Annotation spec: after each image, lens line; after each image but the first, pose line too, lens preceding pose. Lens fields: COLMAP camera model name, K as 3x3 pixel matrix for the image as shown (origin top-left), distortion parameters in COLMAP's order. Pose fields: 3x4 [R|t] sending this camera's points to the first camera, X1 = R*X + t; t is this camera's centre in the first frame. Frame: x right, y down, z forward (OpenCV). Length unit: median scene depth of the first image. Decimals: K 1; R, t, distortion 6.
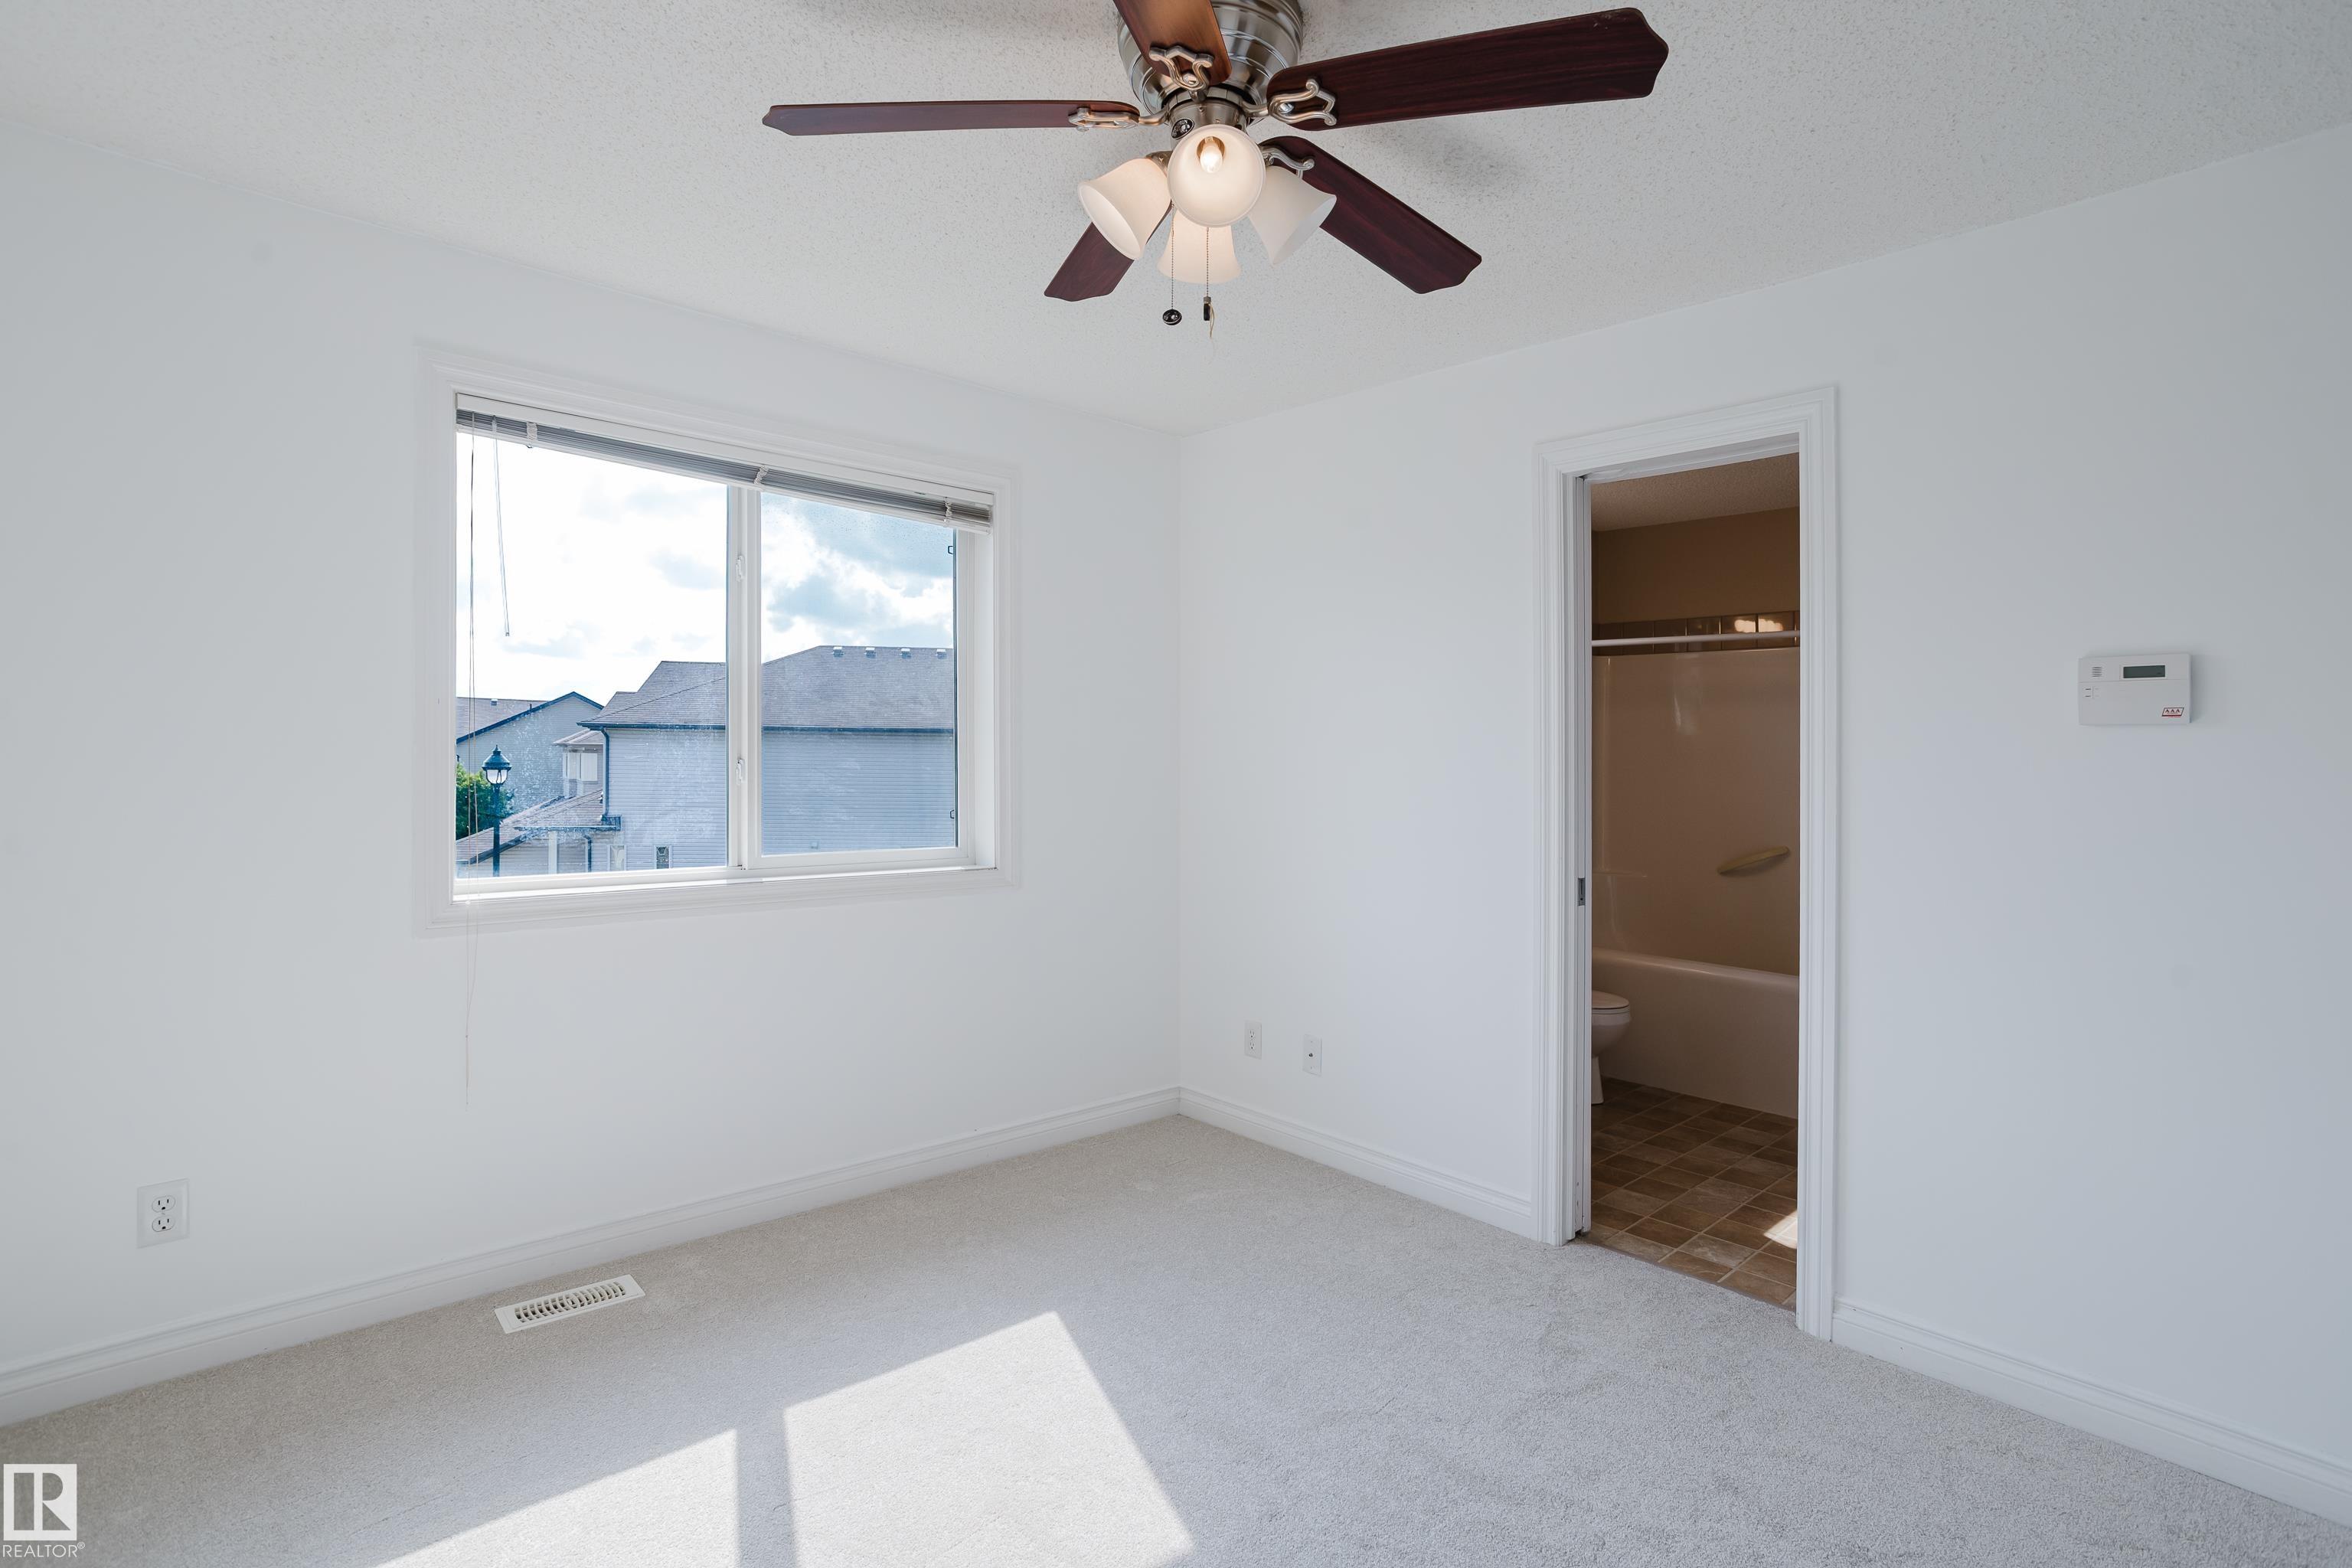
lens RADIAL K [[1141.0, 0, 1174.1], [0, 1141.0, 767.4], [0, 0, 1]] dist [-0.049975, 0.030963]
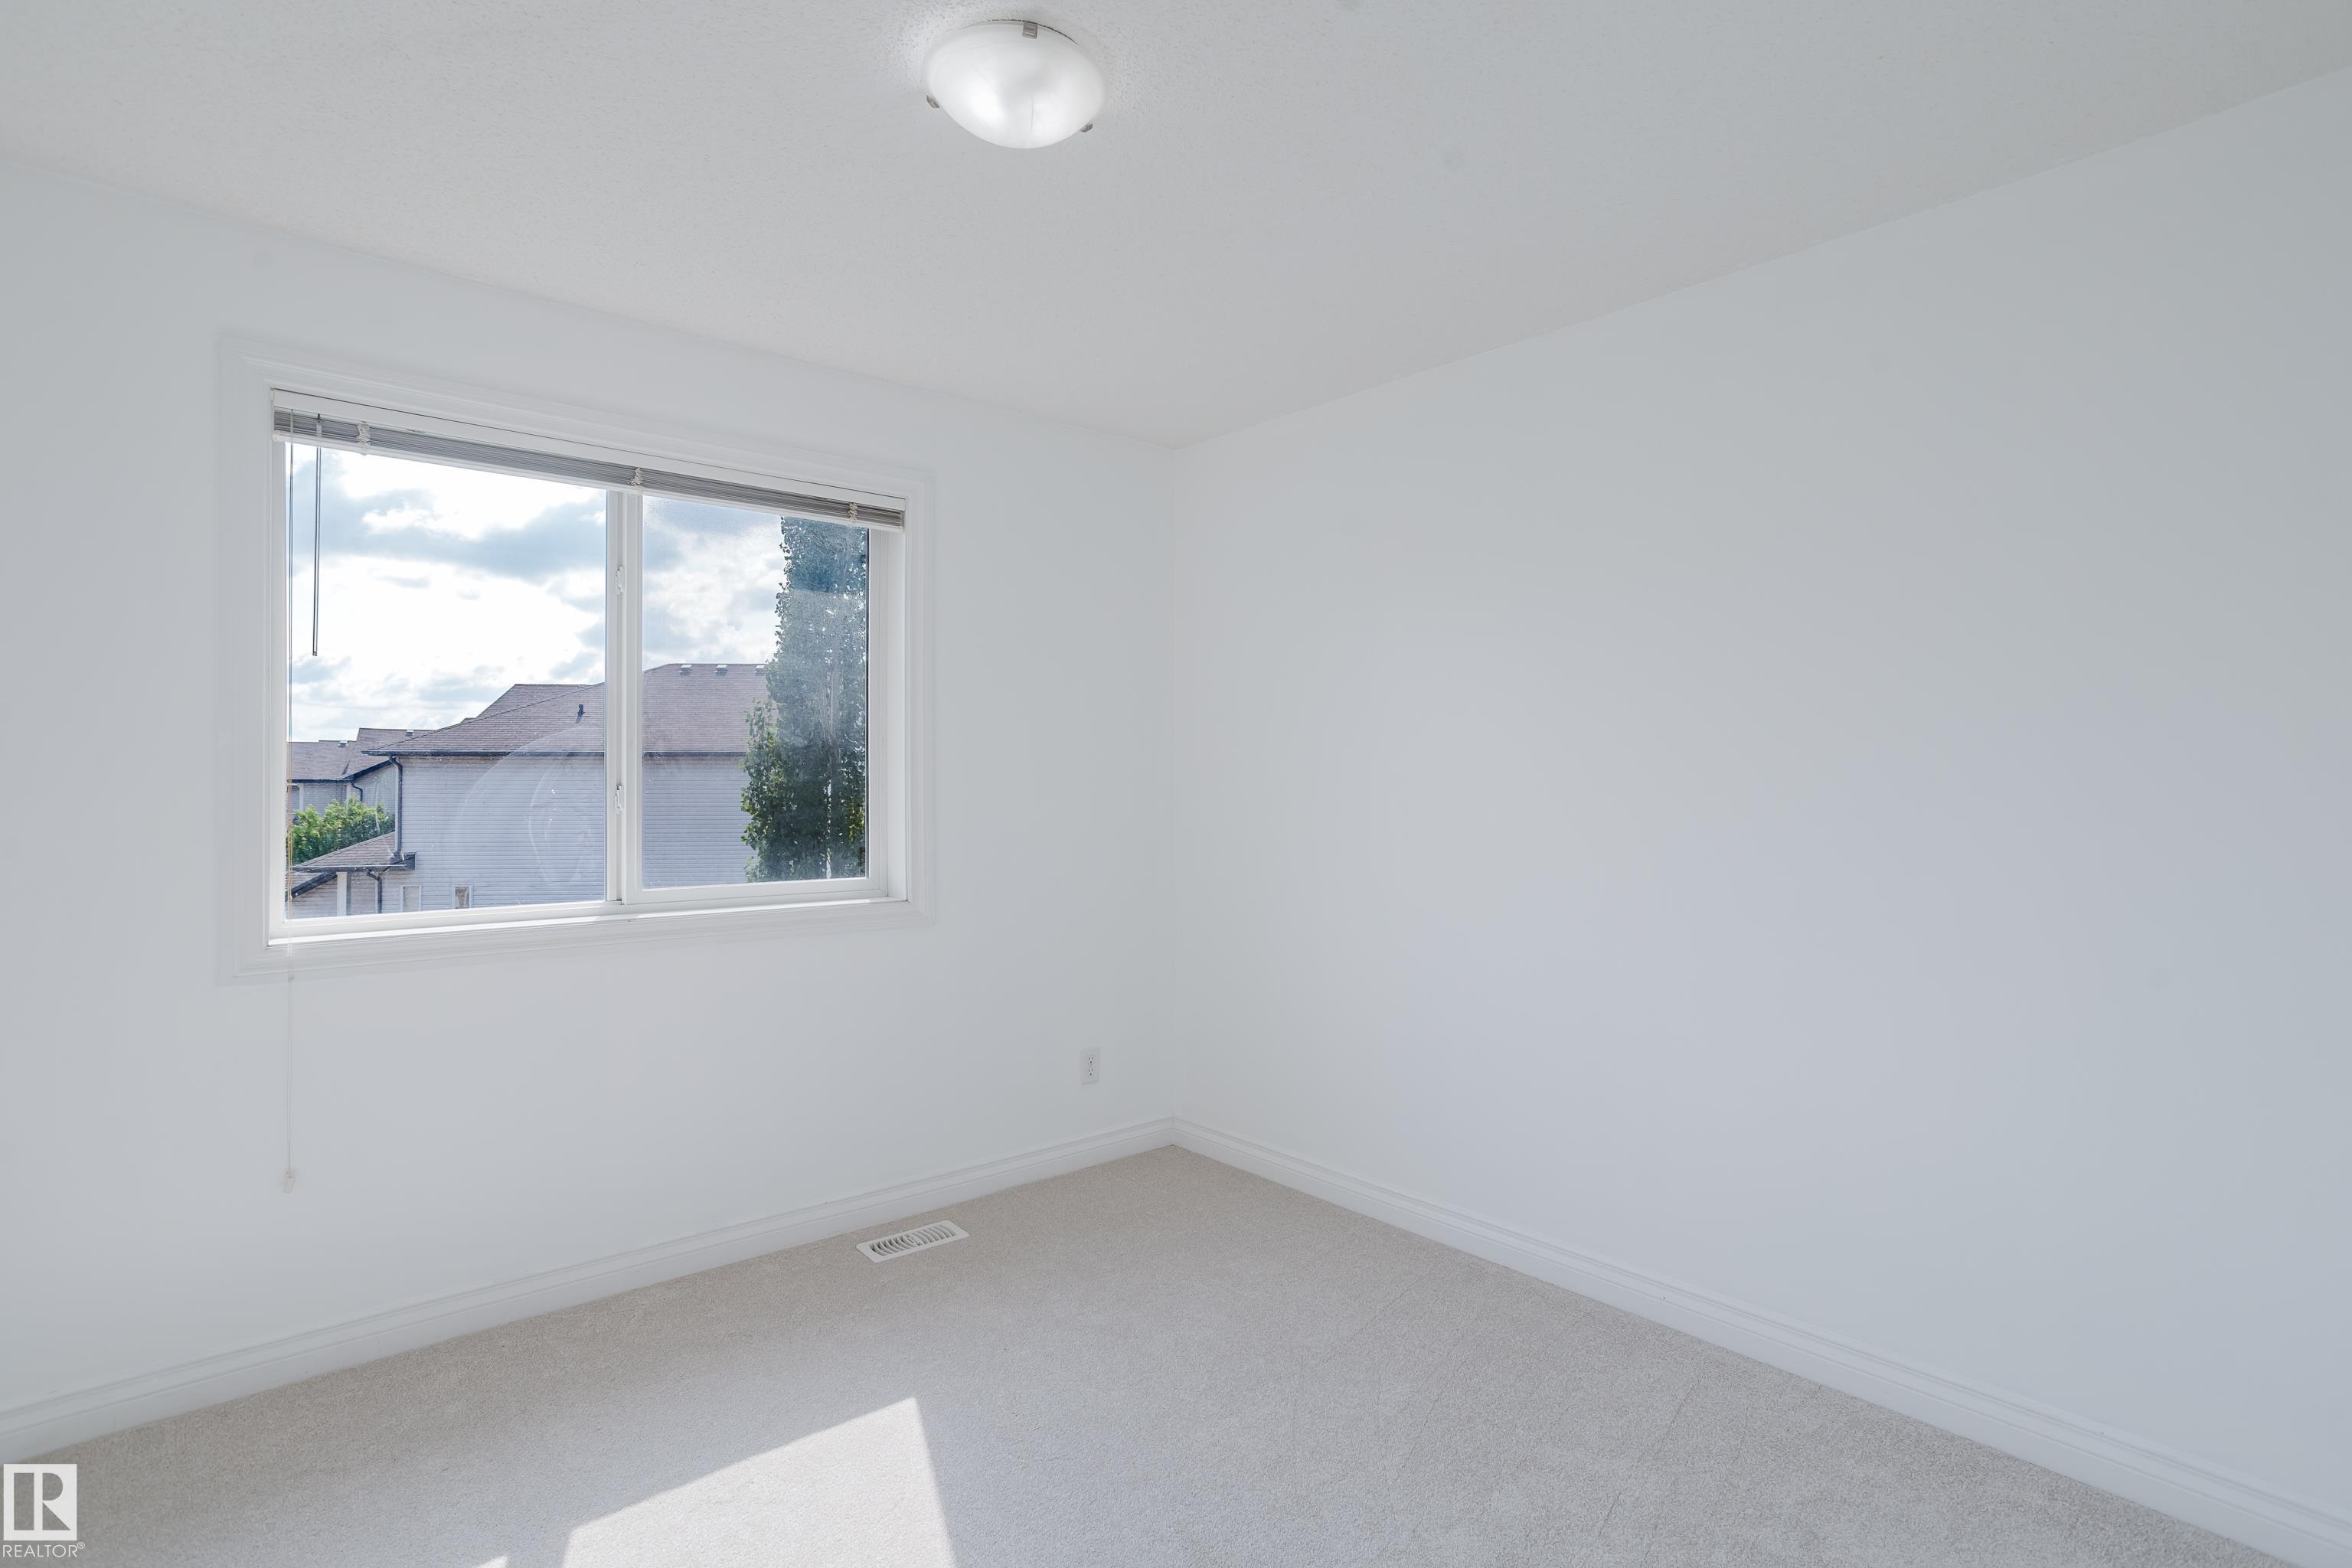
lens RADIAL K [[1141.0, 0, 1174.1], [0, 1141.0, 767.4], [0, 0, 1]] dist [-0.049975, 0.030963]
pose [[0.999722, -0.013059, -0.019638, 0.098462], [0.012699, 0.999752, -0.018316, -0.000086], [0.019873, 0.018061, 0.999639, 0.081196]]
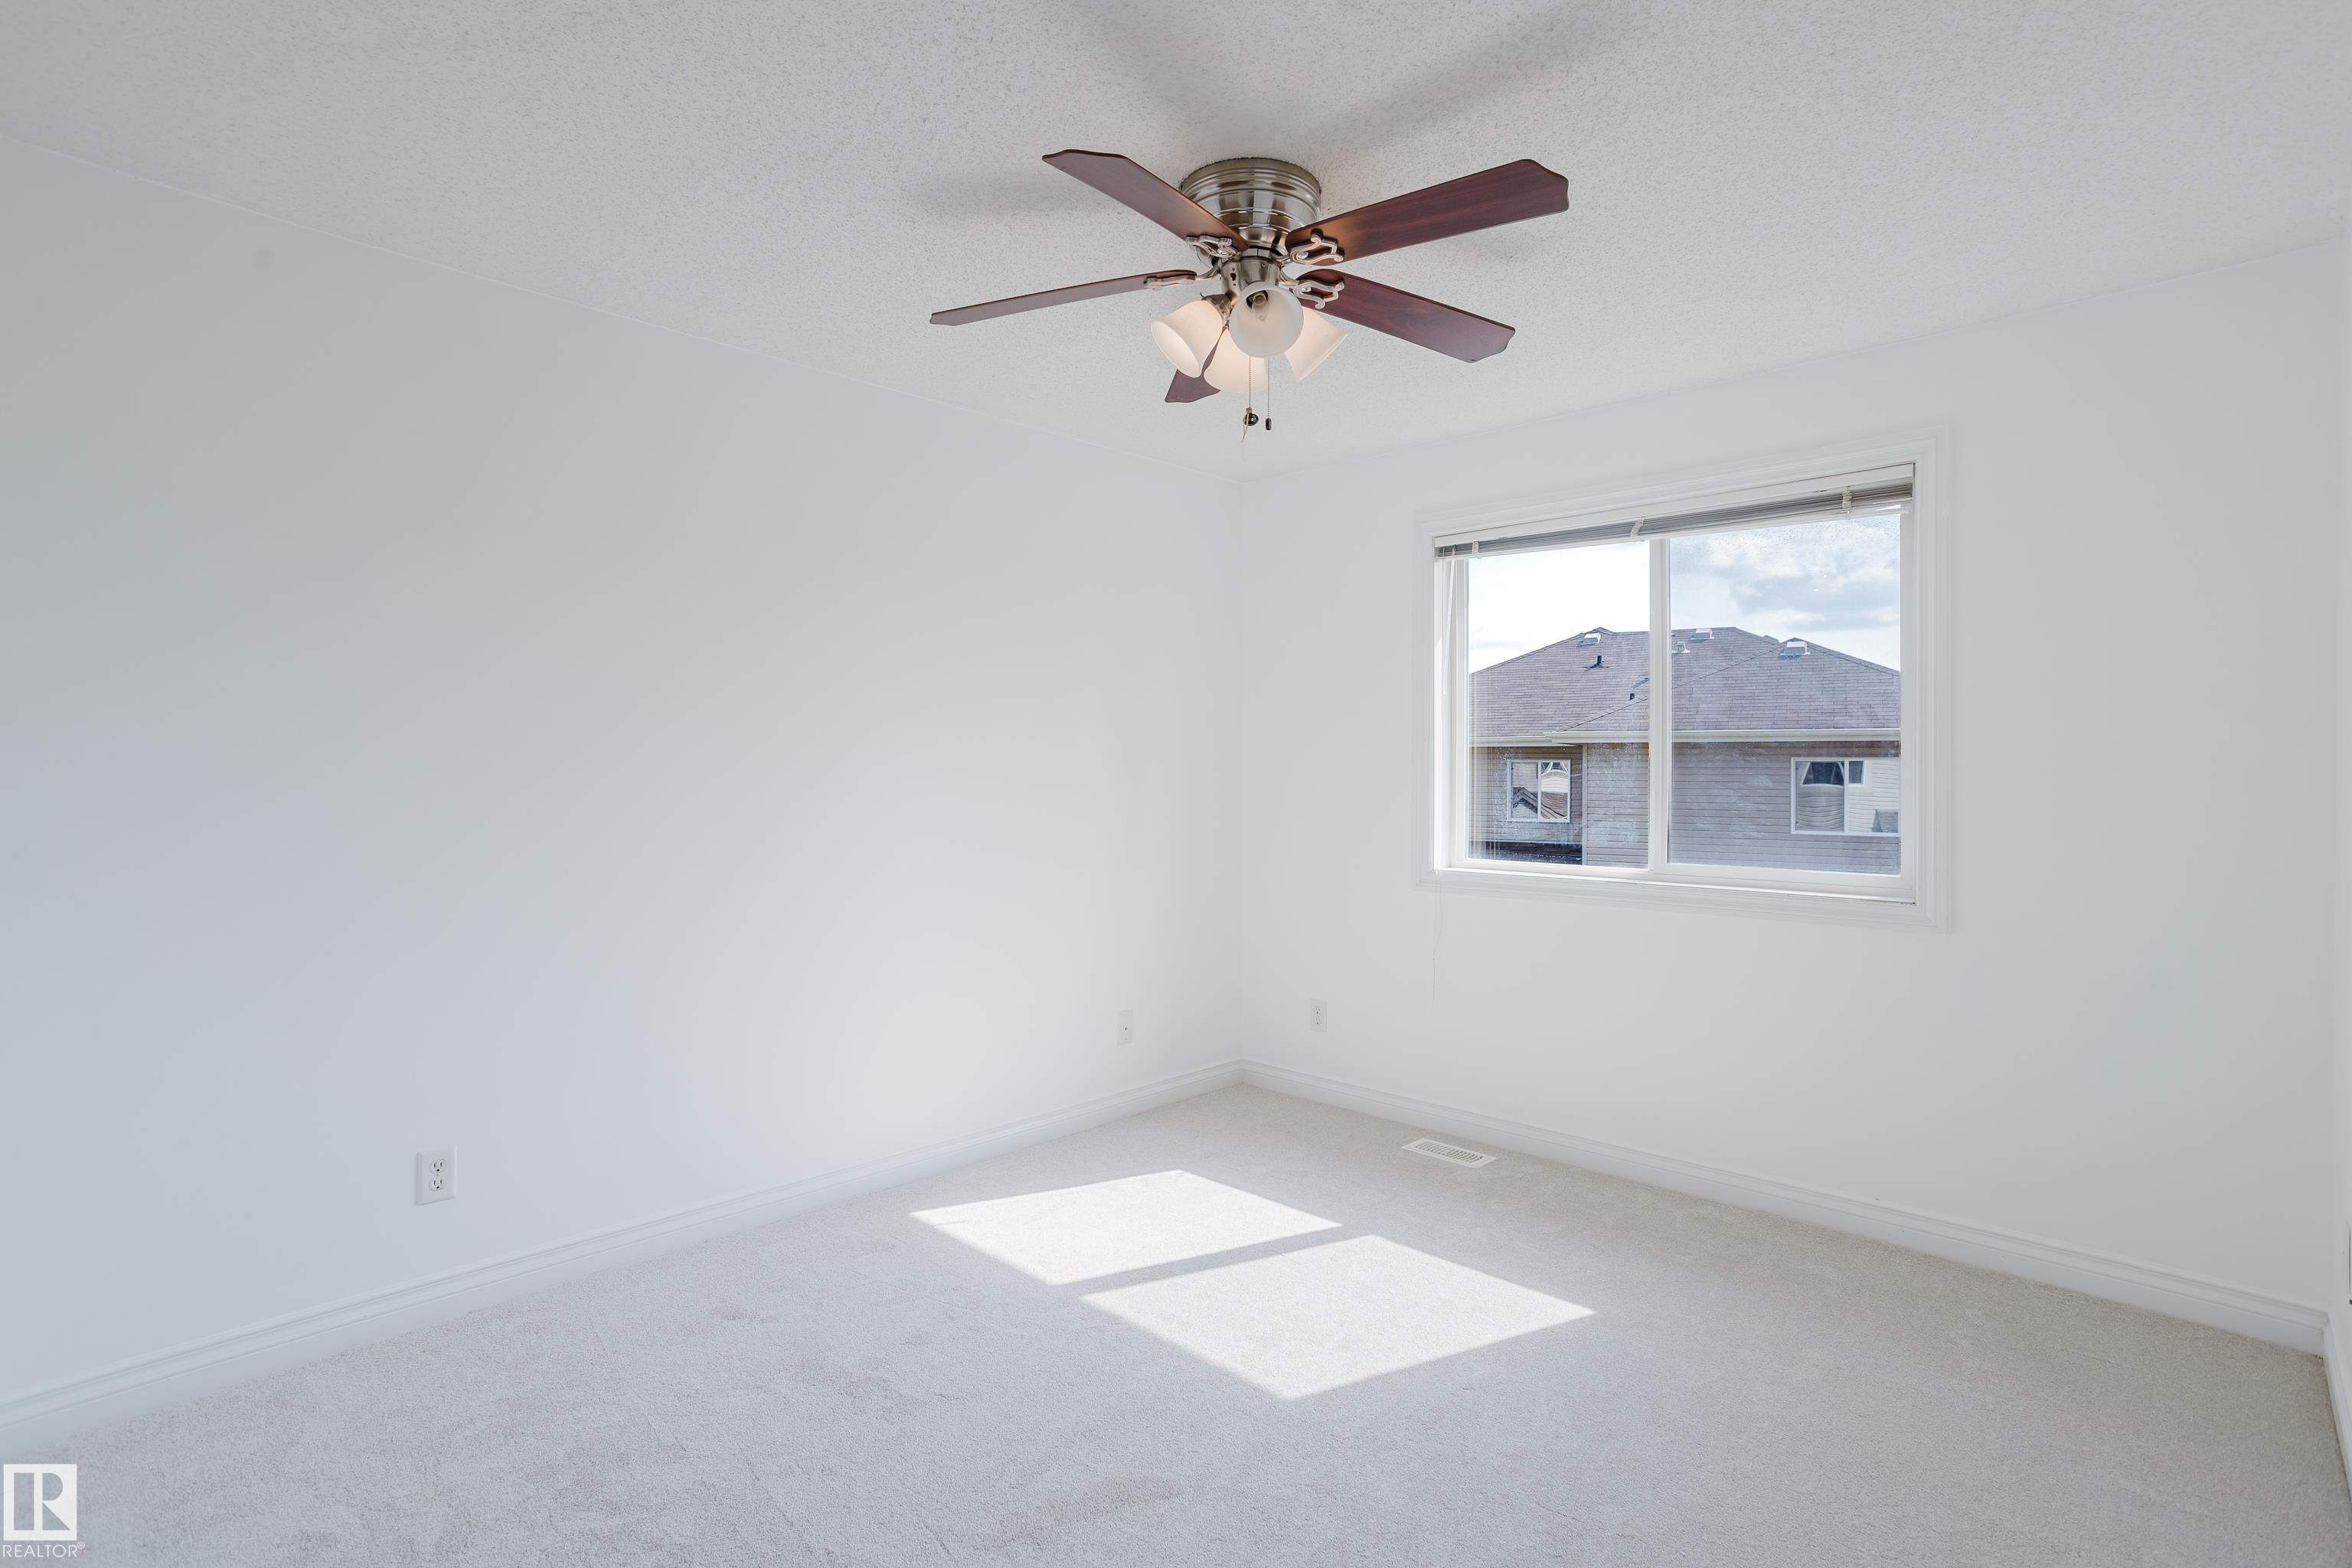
lens RADIAL K [[1167.5, 0, 1172.7], [0, 1167.5, 752.6], [0, 0, 1]] dist [-0.055159, 0.043244]
pose [[0.053996, -0.019101, -0.998358, 0.784742], [-0.003184, 0.999809, -0.019301, -0.007052], [0.998536, 0.004221, 0.053924, 0.470276]]
